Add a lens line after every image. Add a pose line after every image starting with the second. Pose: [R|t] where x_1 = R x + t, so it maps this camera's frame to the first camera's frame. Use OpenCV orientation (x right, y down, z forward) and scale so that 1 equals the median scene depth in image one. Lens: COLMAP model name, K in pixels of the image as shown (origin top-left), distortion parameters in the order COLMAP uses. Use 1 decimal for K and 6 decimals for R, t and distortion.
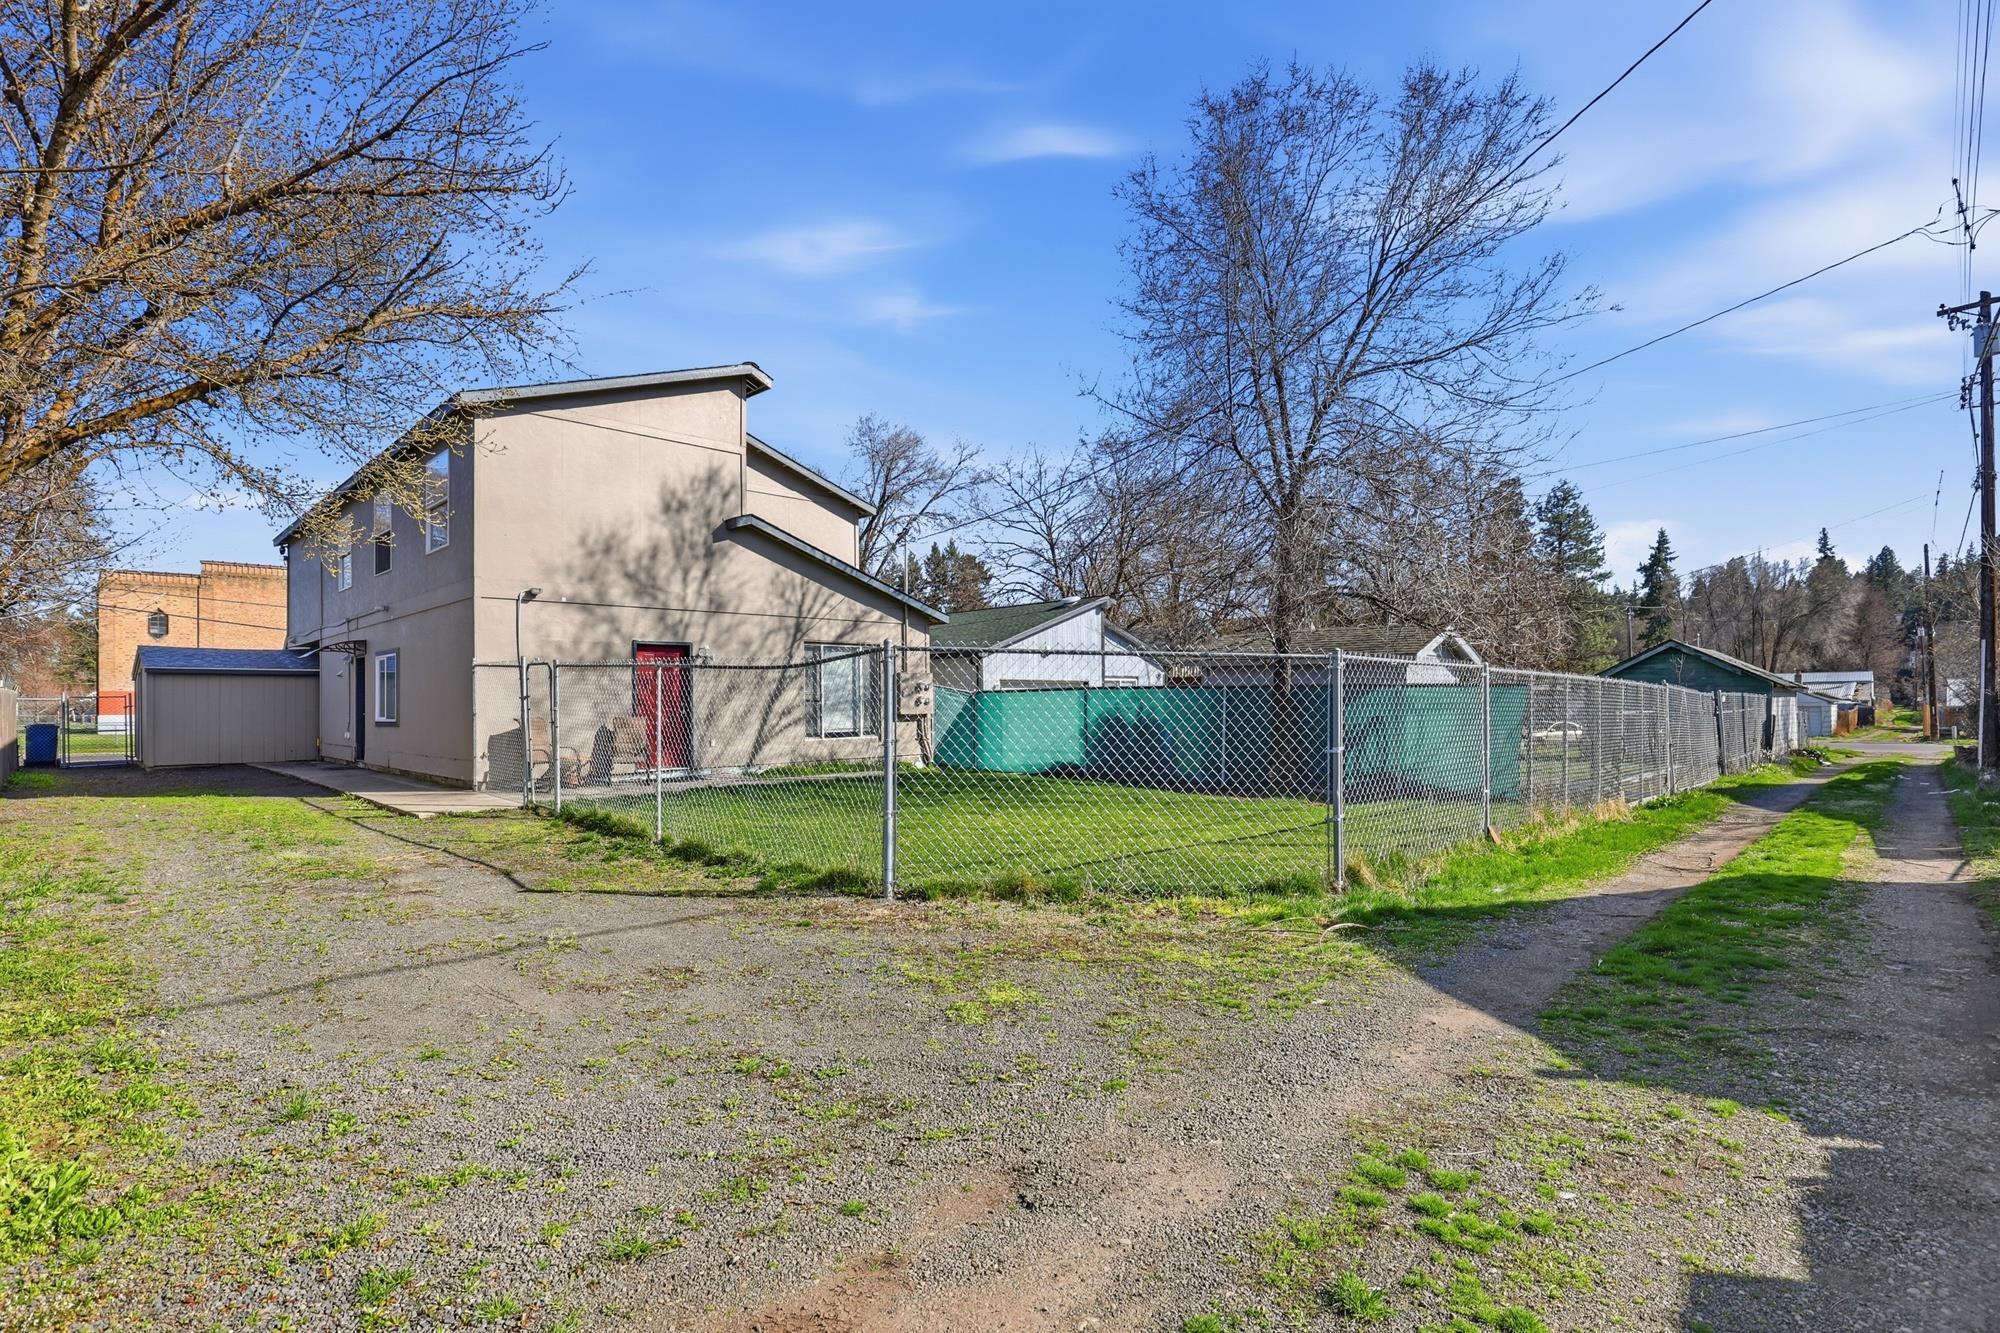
lens RADIAL K [[931.5, 0, 1006.7], [0, 931.5, 671.8], [0, 0, 1]] dist [-0.040899, 0.006737]
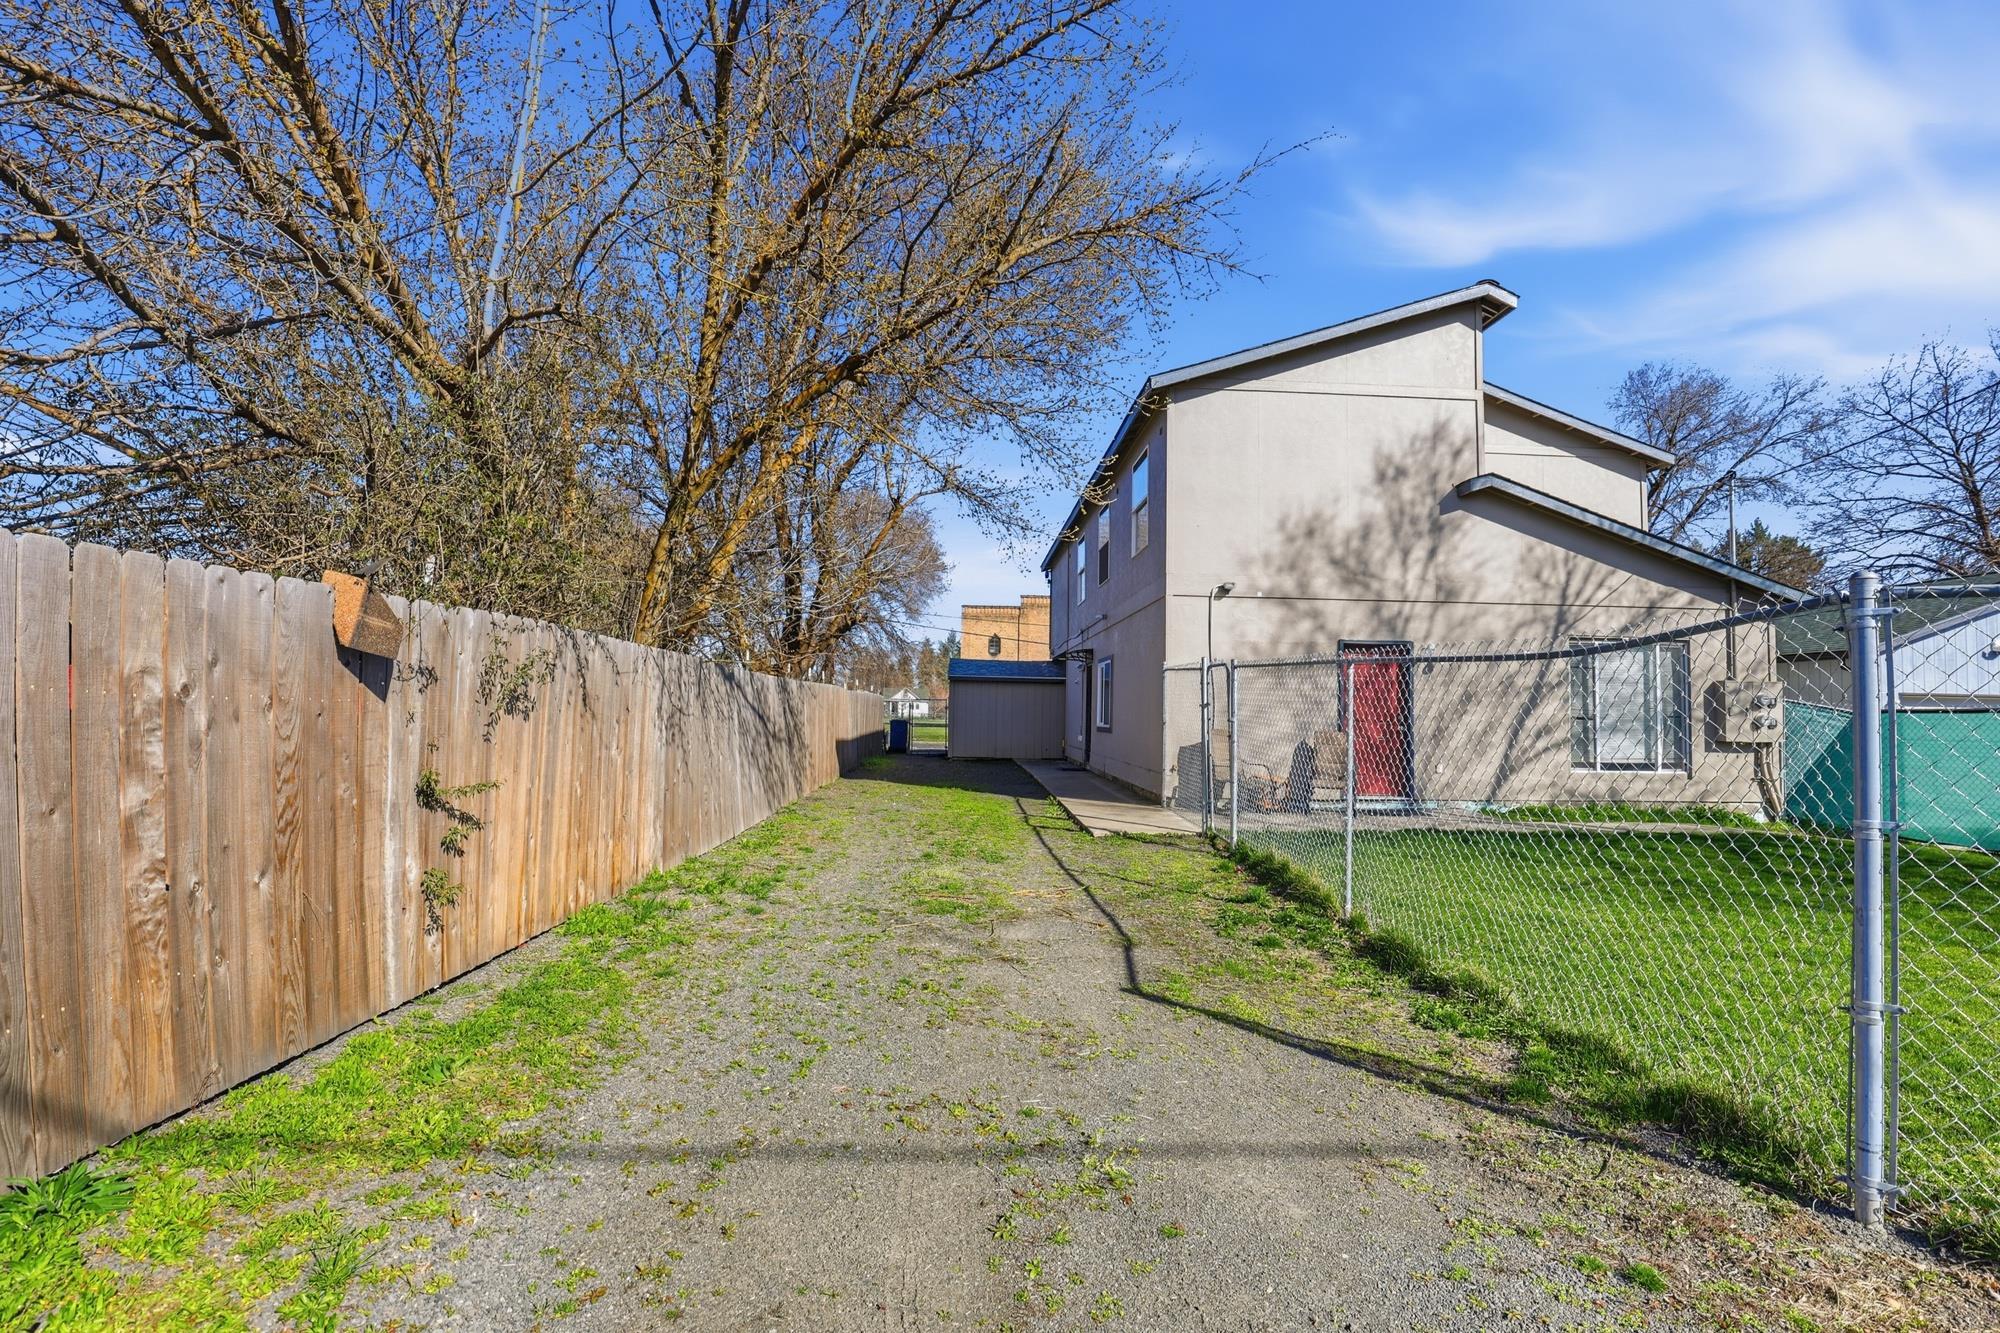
lens RADIAL K [[931.5, 0, 1006.7], [0, 931.5, 671.8], [0, 0, 1]] dist [-0.040899, 0.006737]
pose [[0.729813, -0.004991, -0.683628, -0.049246], [-0.004190, 0.999922, -0.011773, 0.005964], [0.683634, 0.011457, 0.729735, 0.172251]]
